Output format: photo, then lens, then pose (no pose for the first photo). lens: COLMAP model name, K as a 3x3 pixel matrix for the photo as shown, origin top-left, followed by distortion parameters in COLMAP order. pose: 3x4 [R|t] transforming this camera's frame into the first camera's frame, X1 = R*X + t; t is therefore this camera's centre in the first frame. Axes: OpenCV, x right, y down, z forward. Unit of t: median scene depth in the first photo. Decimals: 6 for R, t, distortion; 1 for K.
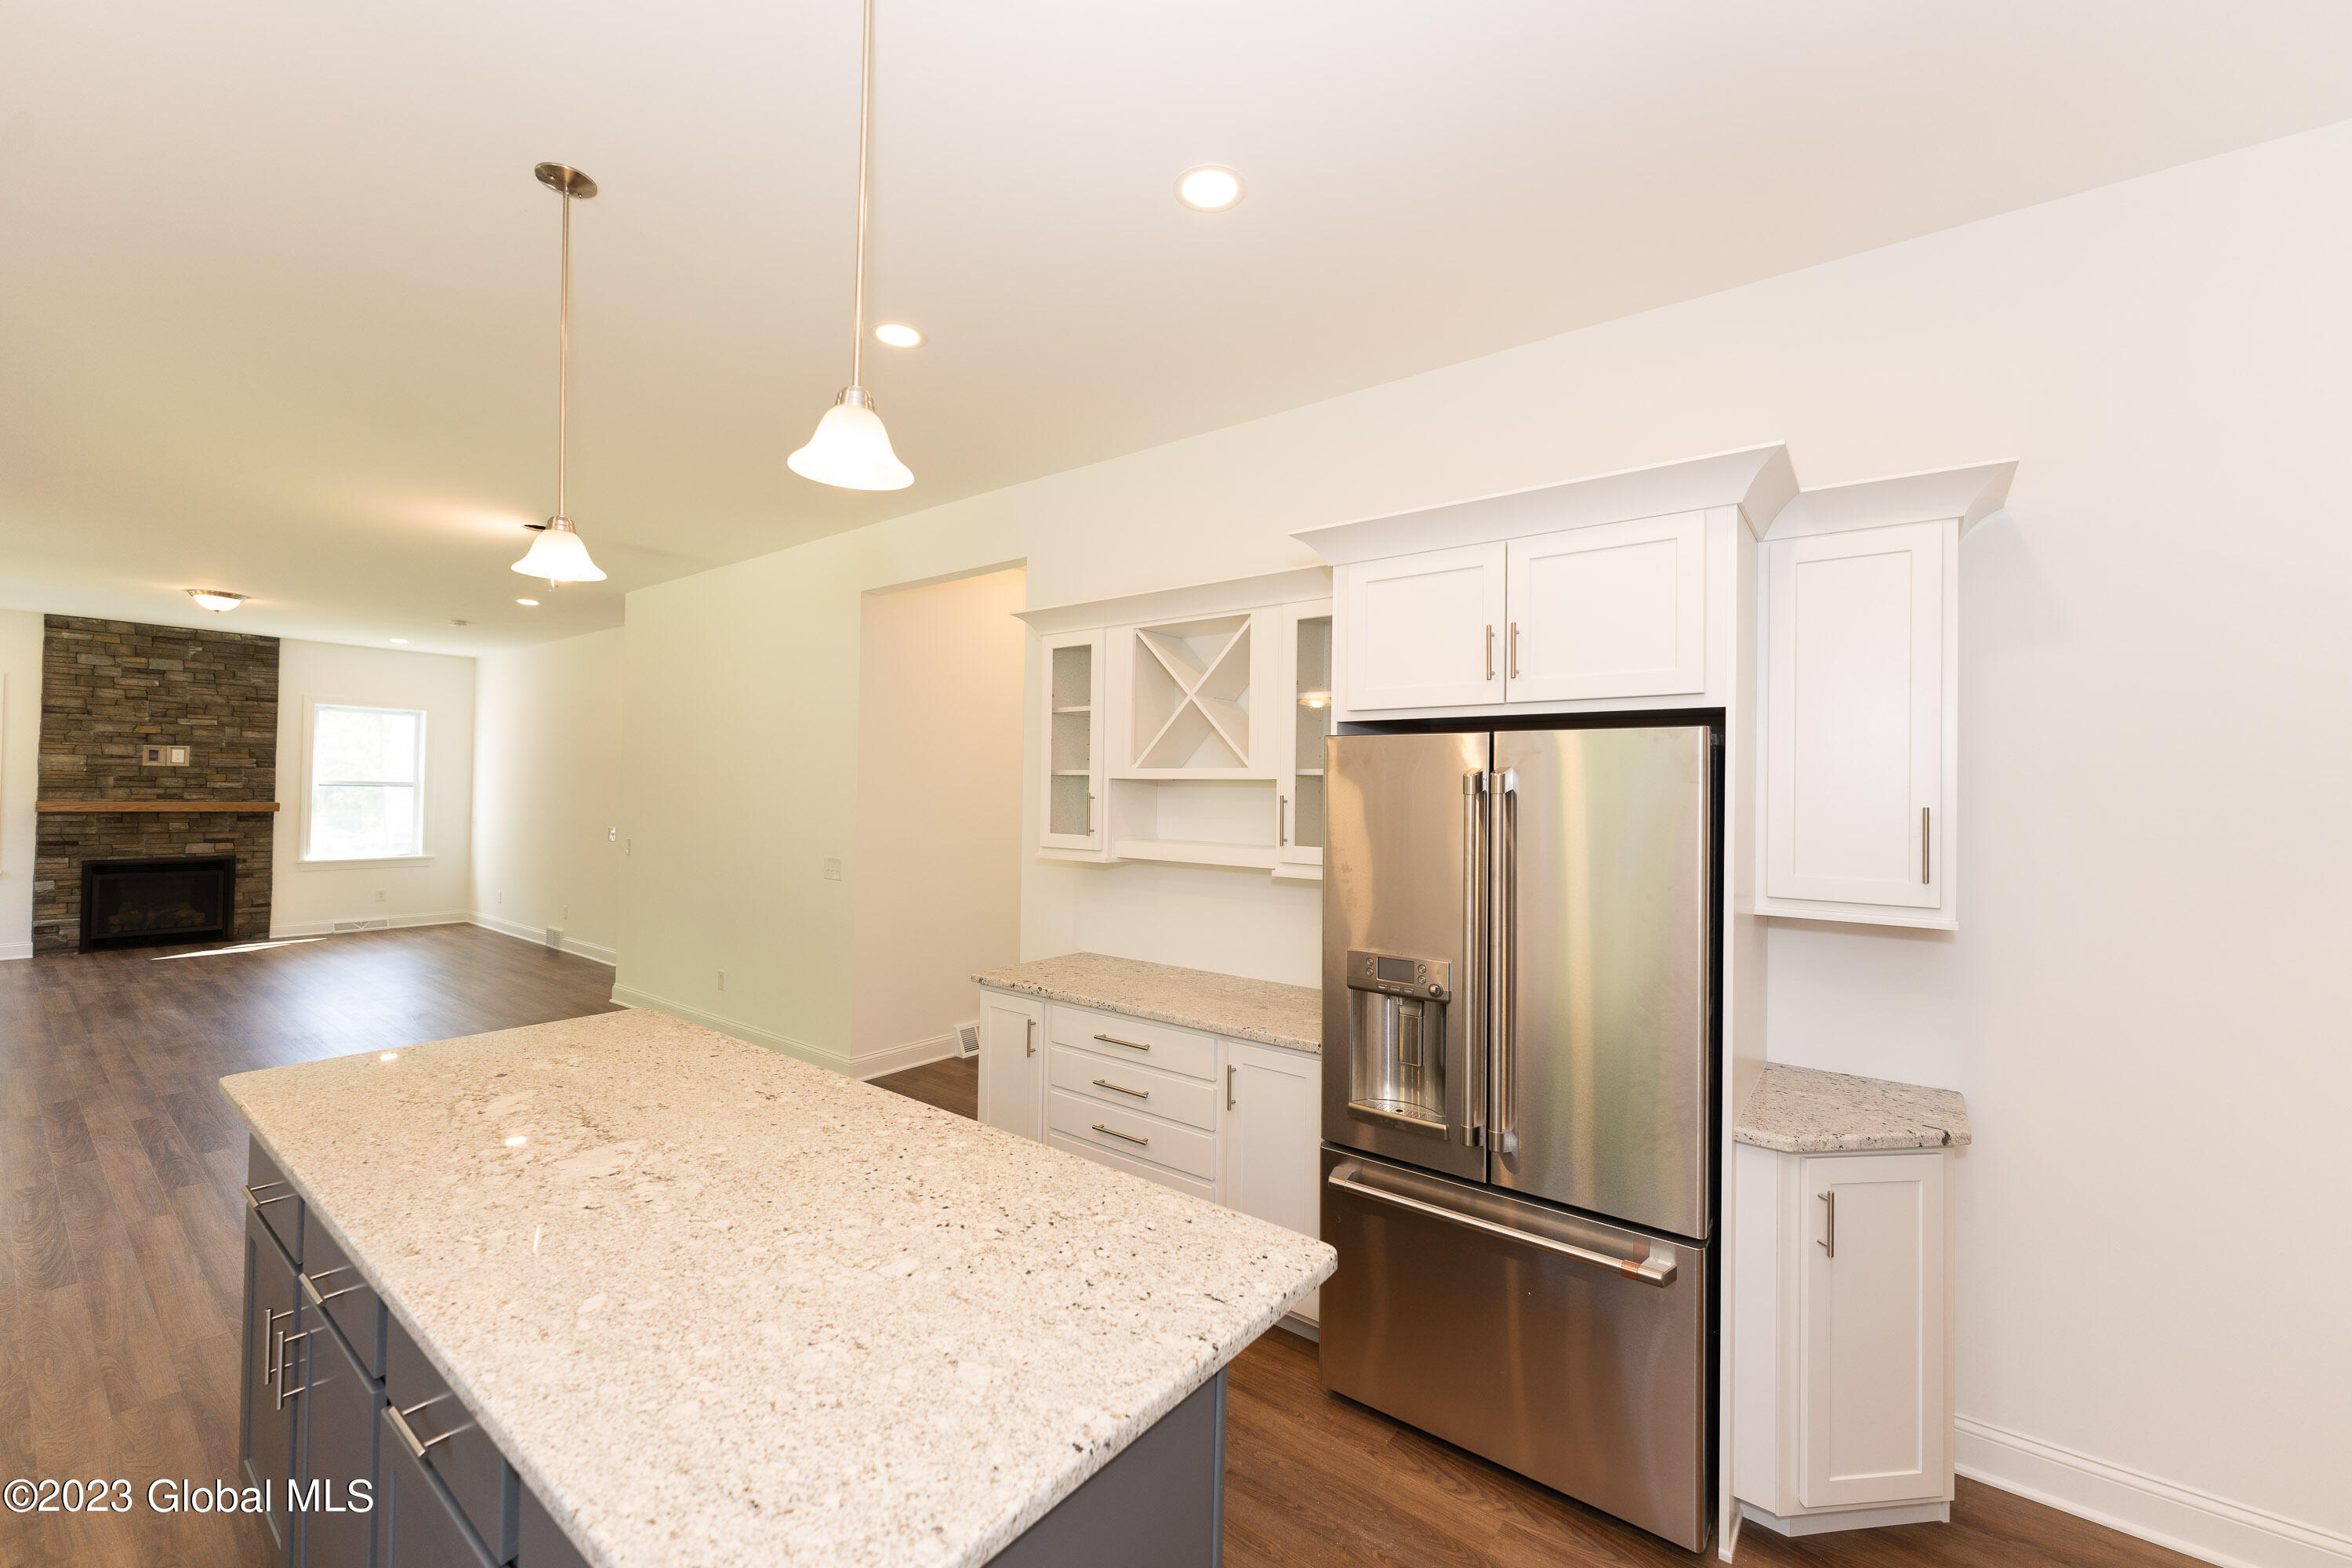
lens RADIAL K [[935.3, 0, 1176.3], [0, 935.3, 778.3], [0, 0, 1]] dist [0.000544, 0.000322]
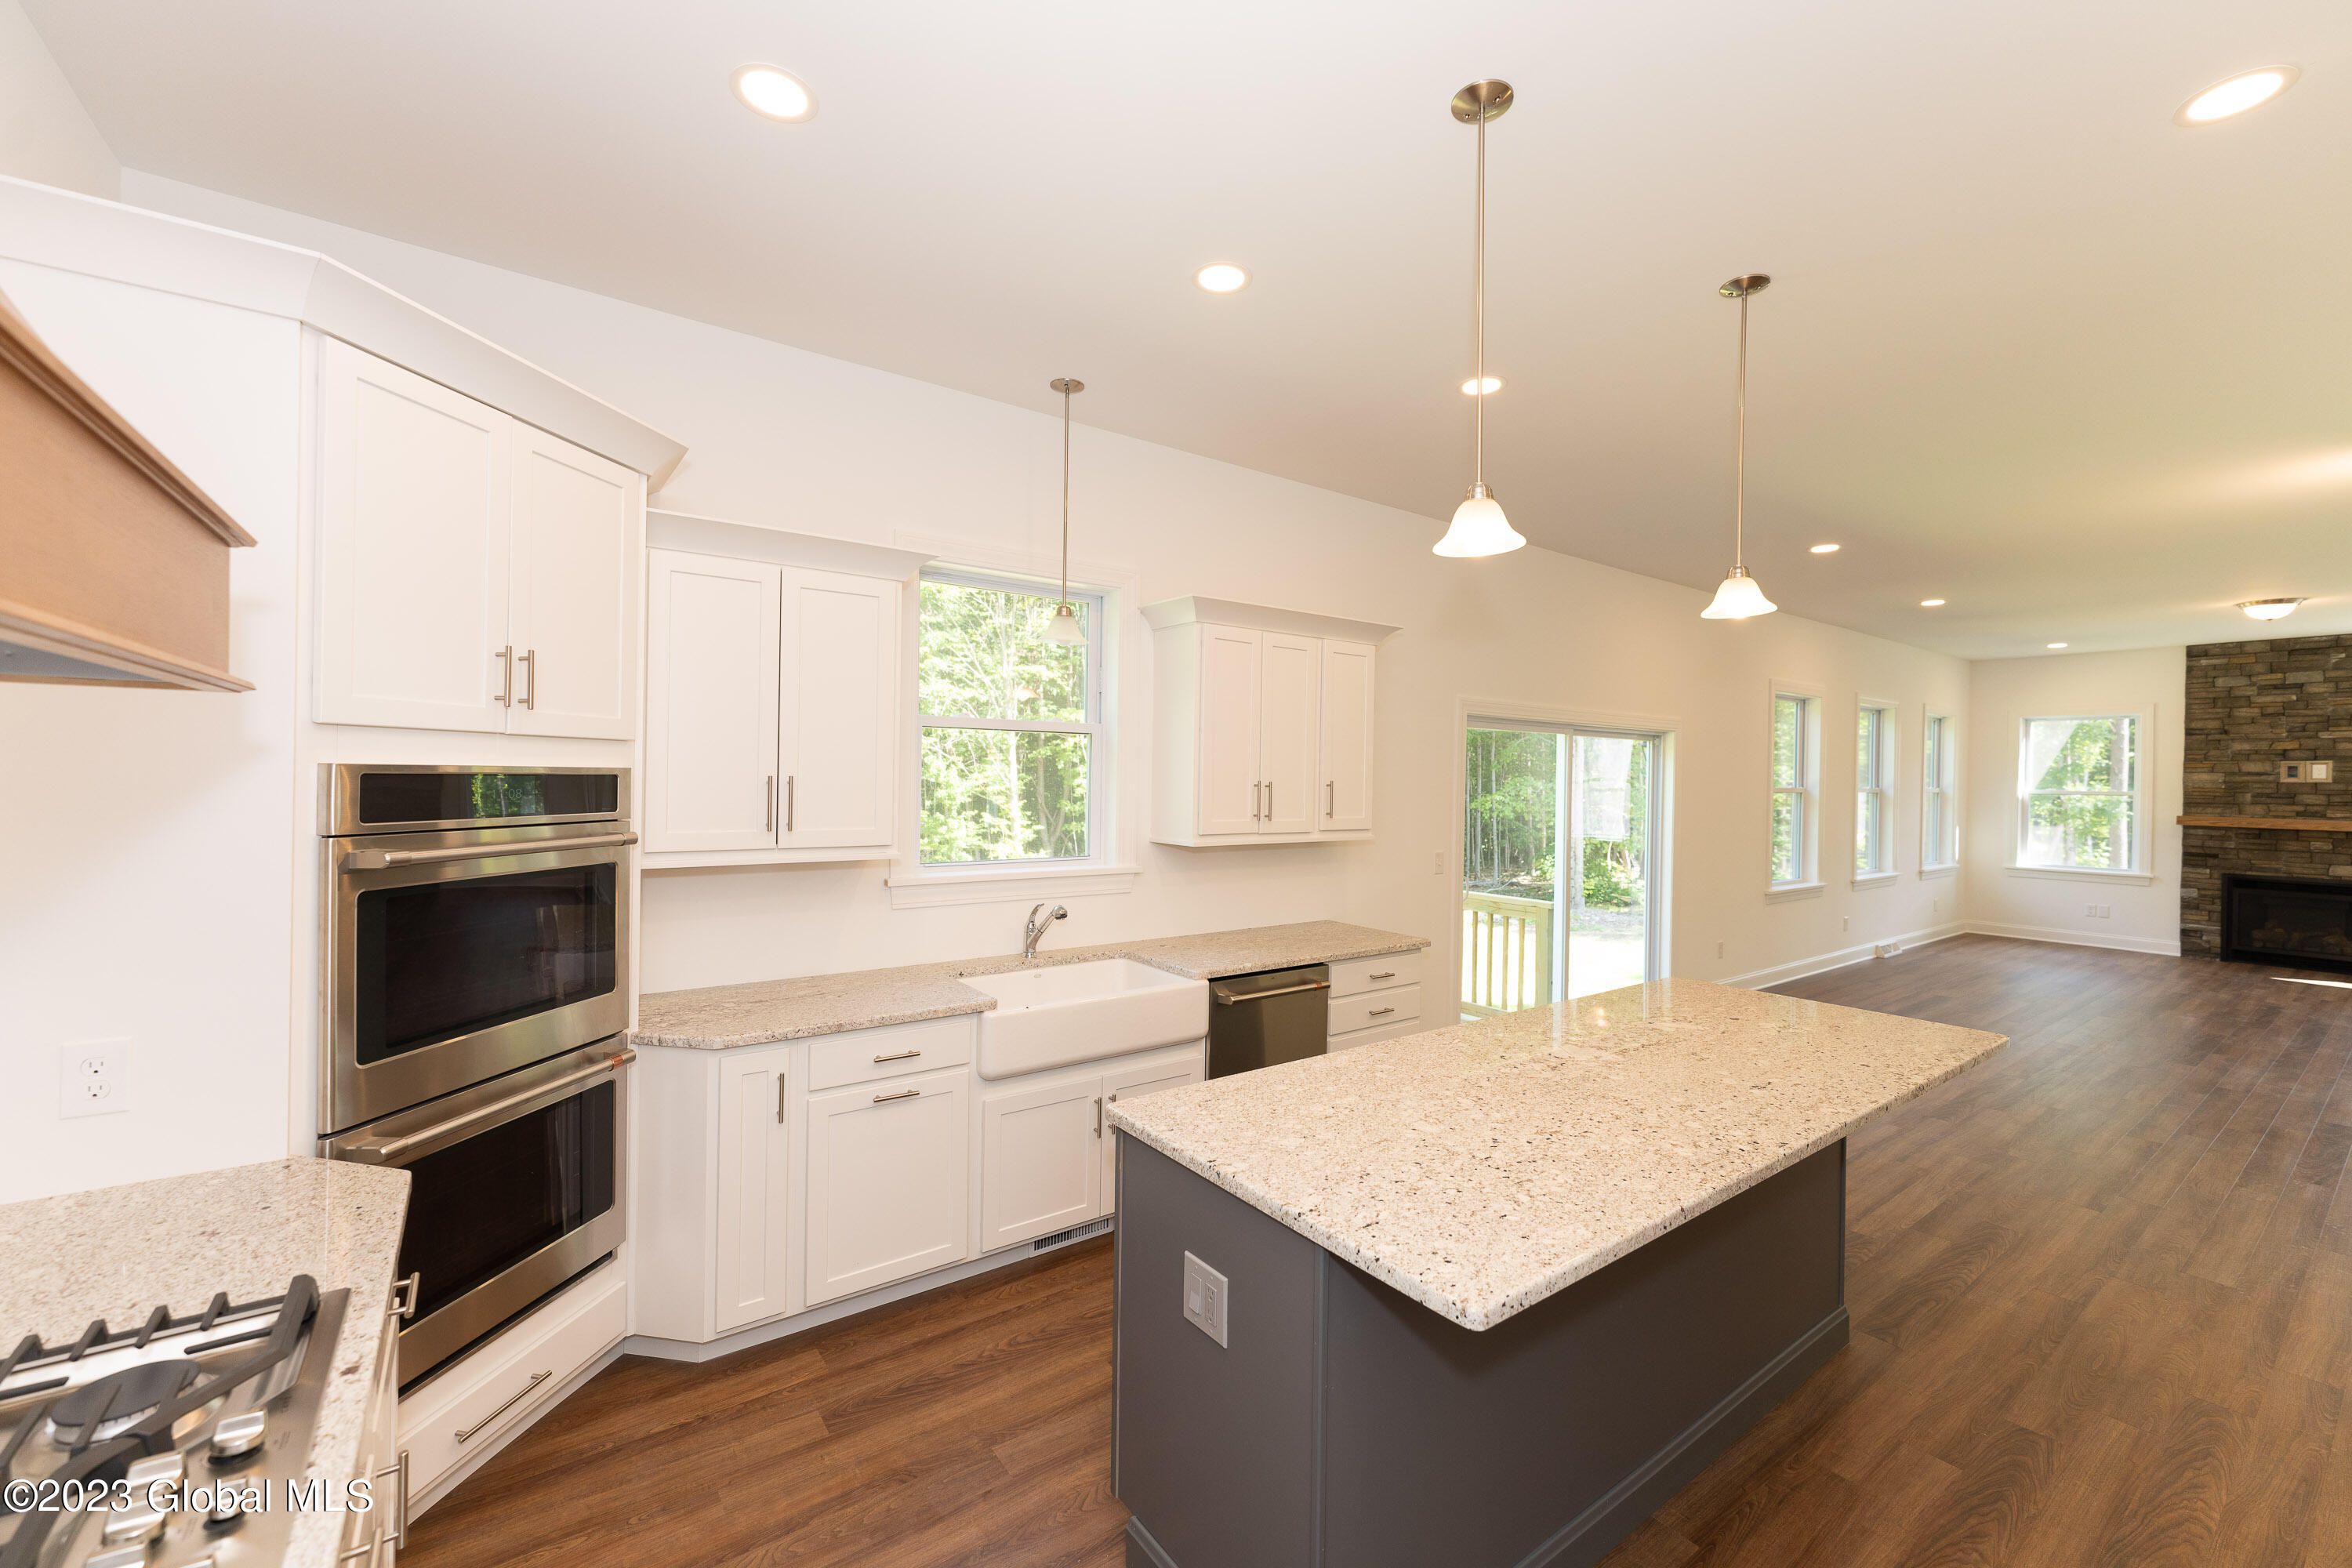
lens RADIAL K [[935.3, 0, 1172.1], [0, 935.3, 777.5], [0, 0, 1]] dist [0.000544, 0.000322]
pose [[-0.283779, -0.018110, -0.958719, 0.181905], [-0.005601, 0.999836, -0.017228, 0.005146], [0.958873, 0.000480, -0.283833, 0.164311]]
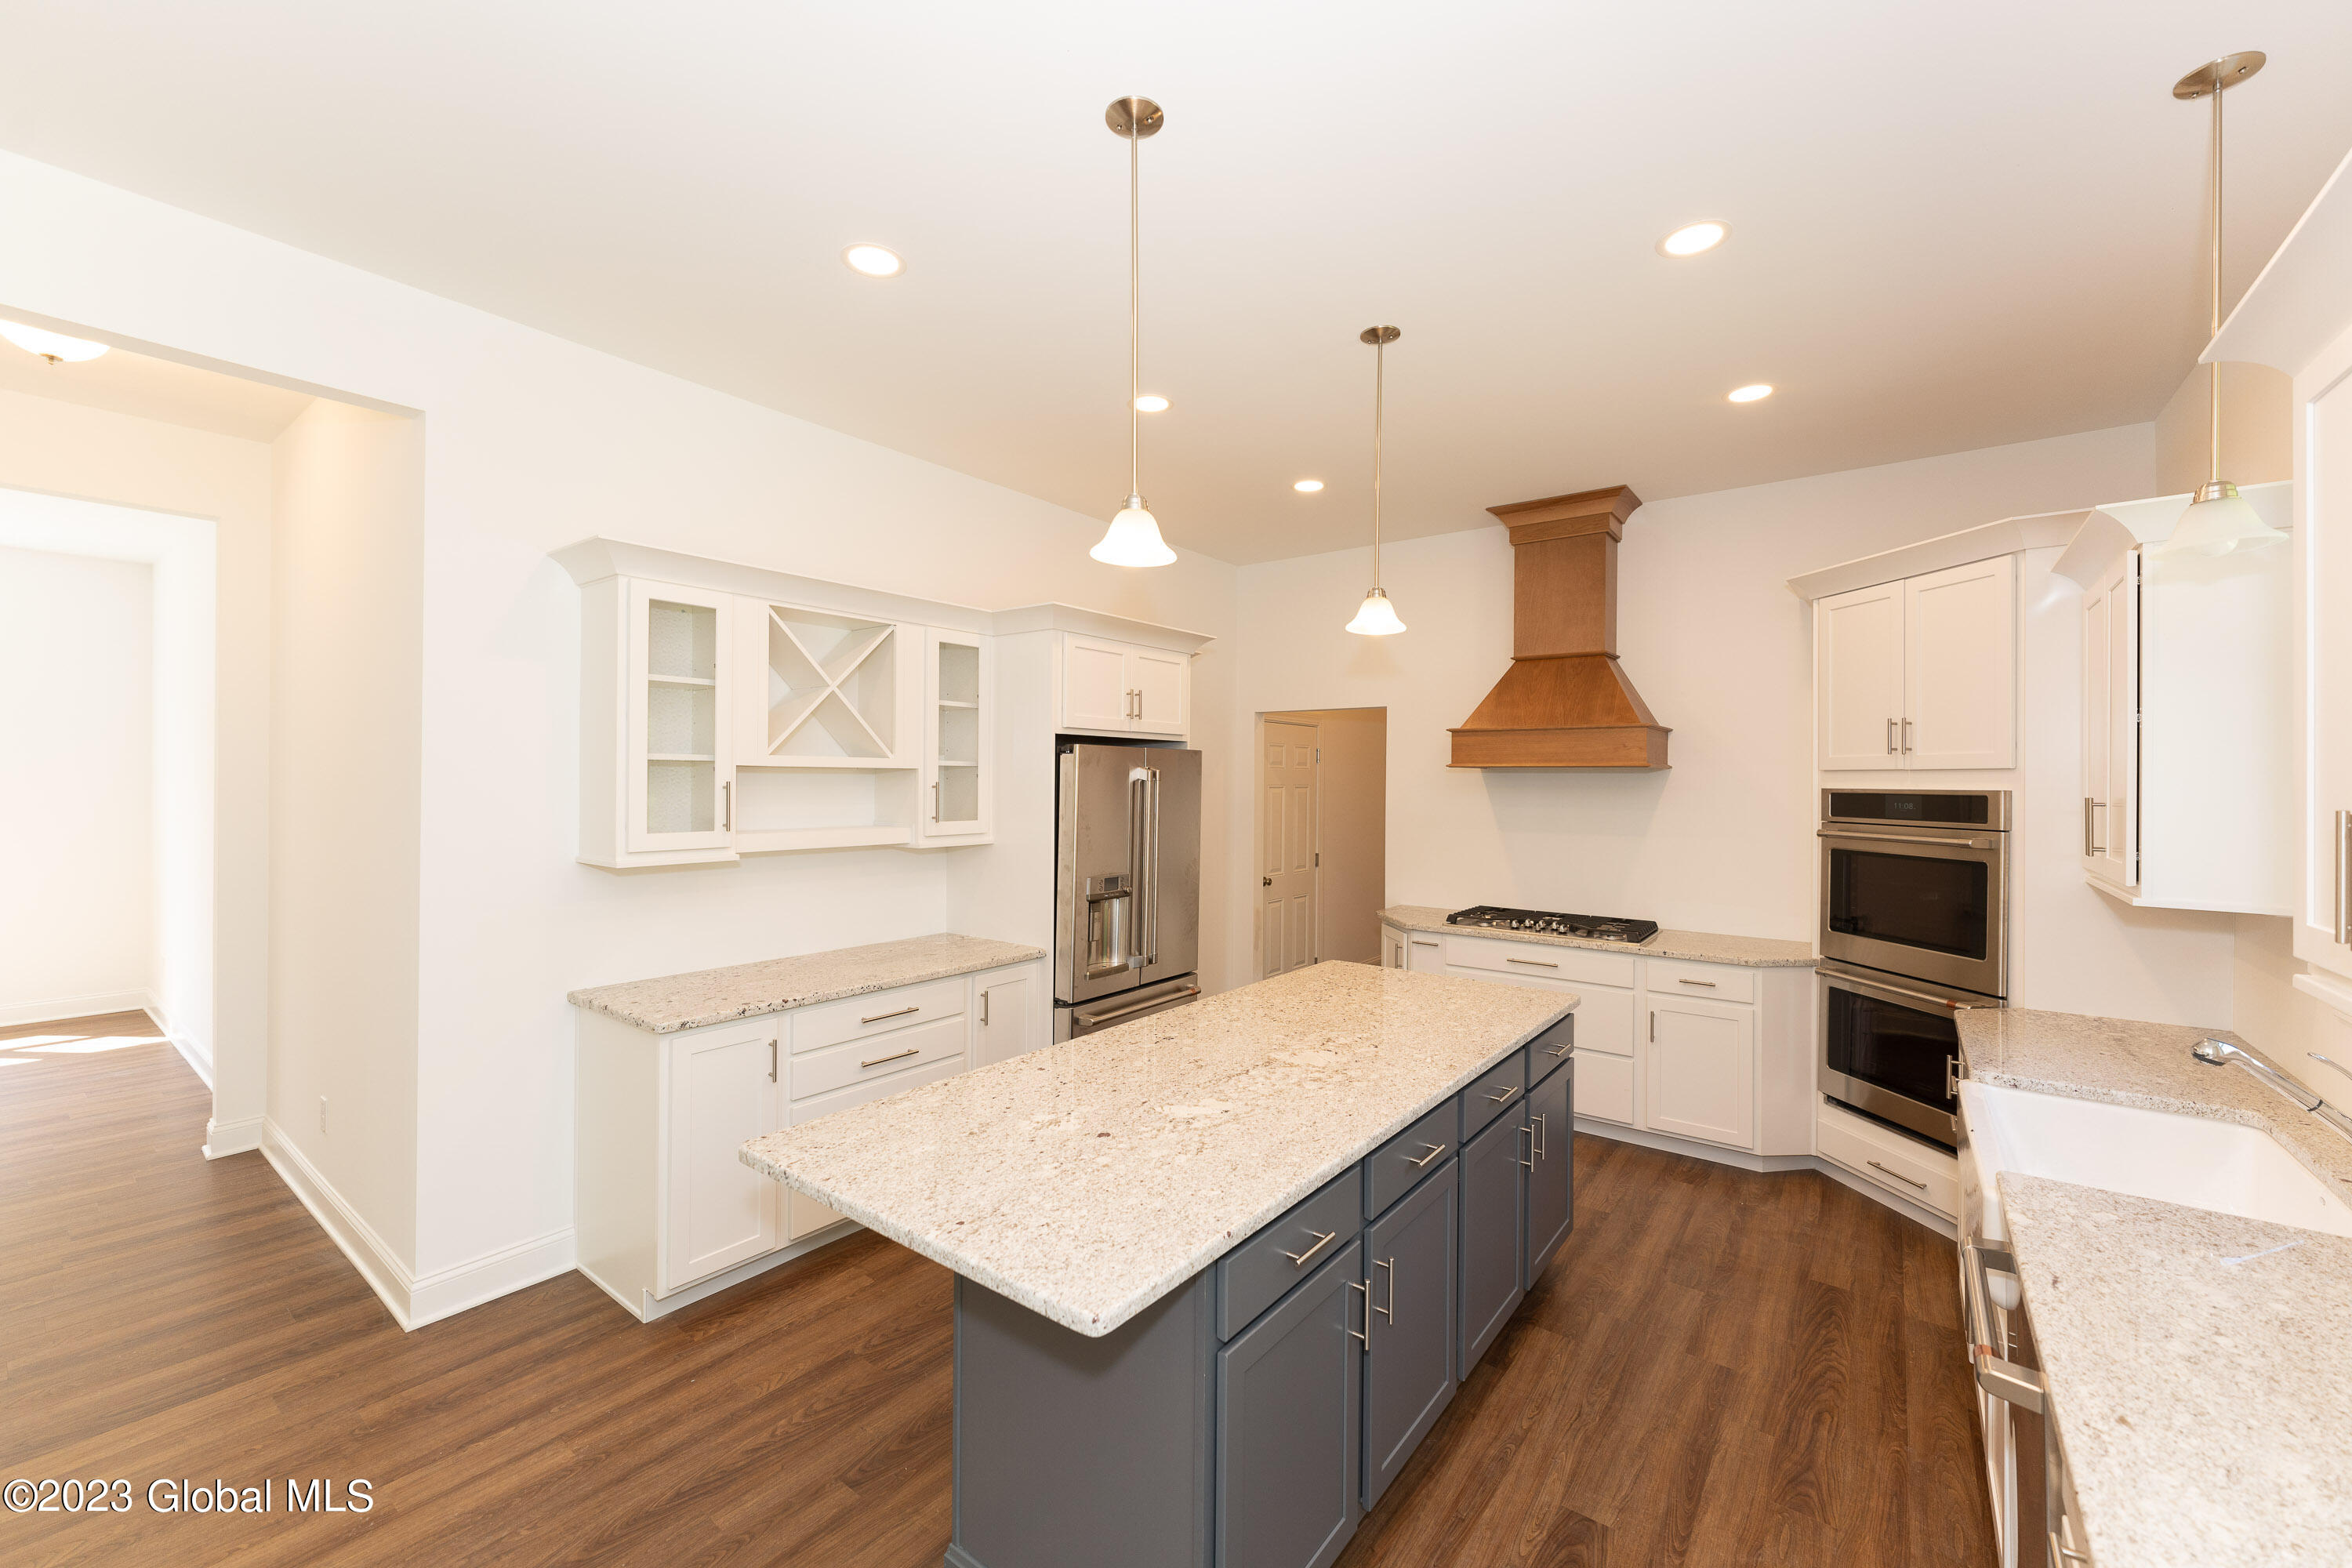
lens RADIAL K [[935.3, 0, 1167.2], [0, 935.3, 782.5], [0, 0, 1]] dist [0.000544, 0.000322]
pose [[0.000624, -0.018651, 0.999826, -0.403207], [-0.023561, 0.999548, 0.018660, -0.003917], [-0.999722, -0.023569, 0.000184, 0.246603]]
